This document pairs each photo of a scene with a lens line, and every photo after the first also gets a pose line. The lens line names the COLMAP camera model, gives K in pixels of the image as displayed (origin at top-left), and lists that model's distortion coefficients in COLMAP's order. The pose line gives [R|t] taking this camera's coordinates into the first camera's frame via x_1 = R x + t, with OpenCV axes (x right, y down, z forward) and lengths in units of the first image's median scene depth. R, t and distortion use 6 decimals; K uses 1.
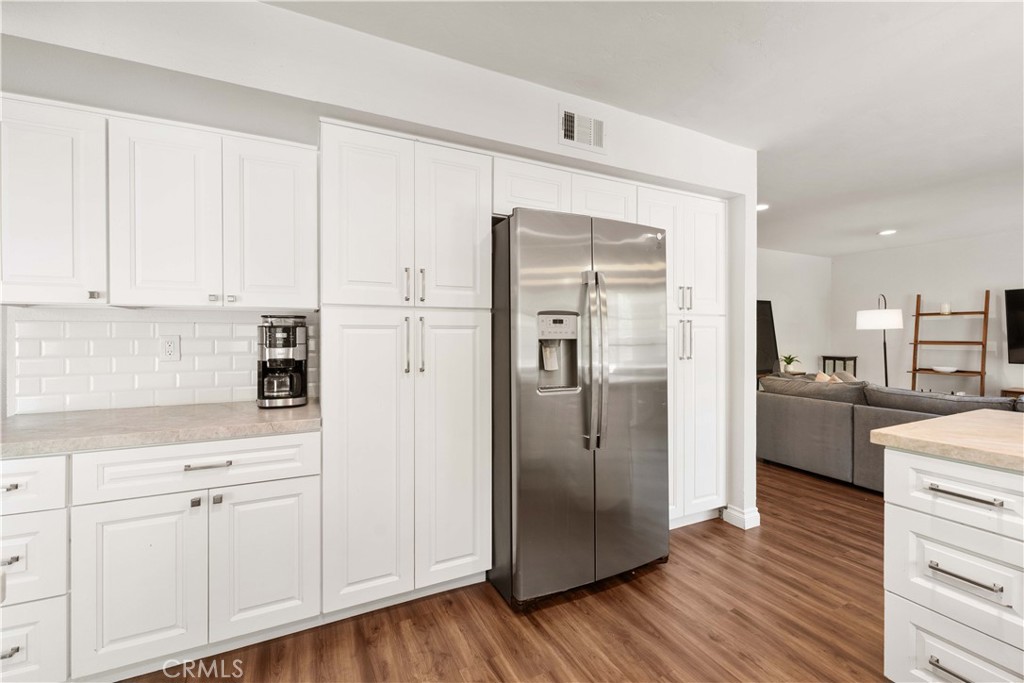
lens RADIAL K [[418.3, 0, 493.1], [0, 418.3, 343.9], [0, 0, 1]] dist [0.002844, 0.000408]
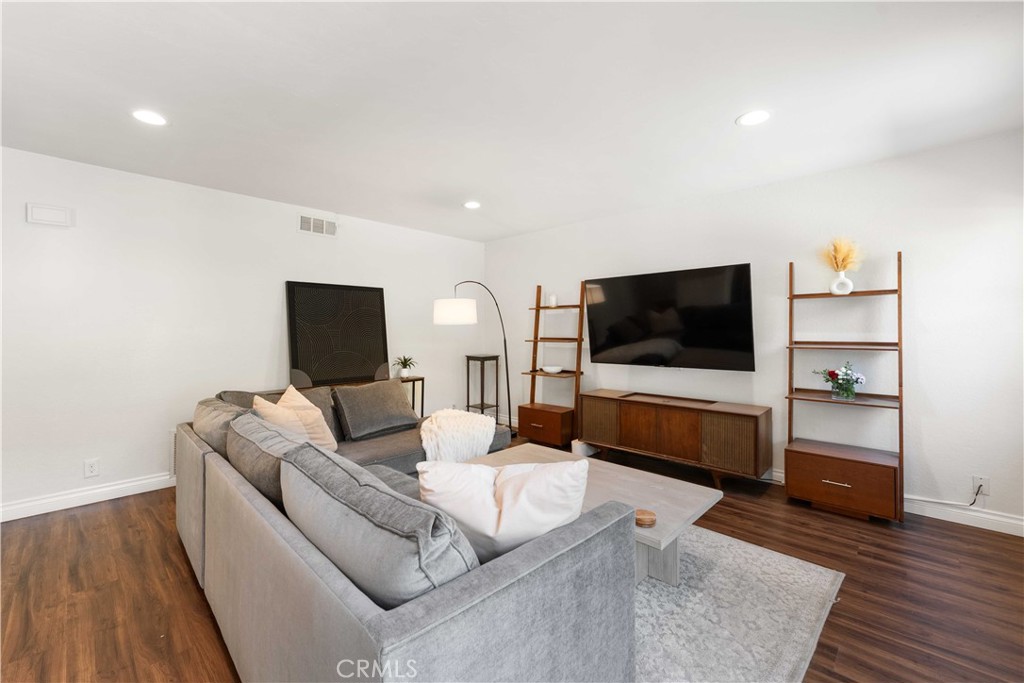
lens RADIAL K [[419.9, 0, 507.1], [0, 419.9, 339.3], [0, 0, 1]] dist [-0.000702, -0.000009]
pose [[0.936271, -0.009885, 0.351140, 1.236177], [0.011489, 0.999931, -0.002487, -0.004229], [-0.351091, 0.006363, 0.936320, 0.373488]]
